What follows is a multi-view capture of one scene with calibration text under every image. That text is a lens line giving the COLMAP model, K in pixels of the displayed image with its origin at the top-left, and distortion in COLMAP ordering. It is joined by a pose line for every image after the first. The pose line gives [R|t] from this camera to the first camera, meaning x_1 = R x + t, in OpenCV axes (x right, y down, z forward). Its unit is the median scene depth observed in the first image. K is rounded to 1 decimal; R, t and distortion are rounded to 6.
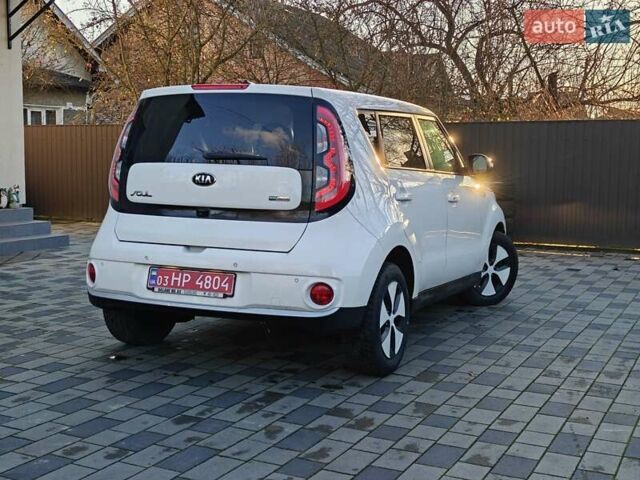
lens RADIAL K [[850.3, 0, 315.6], [0, 850.3, 239.6], [0, 0, 1]] dist [0.049563, -0.128657]
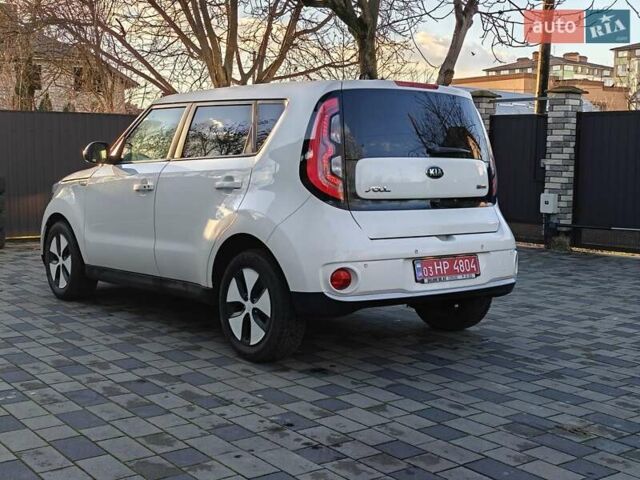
lens RADIAL K [[856.9, 0, 321.5], [0, 856.9, 233.6], [0, 0, 1]] dist [0.146556, -0.611590]
pose [[0.443172, -0.085404, 0.892359, -1.149756], [0.080310, 0.995231, 0.055366, -0.064837], [-0.892832, 0.047129, 0.447917, 0.638070]]
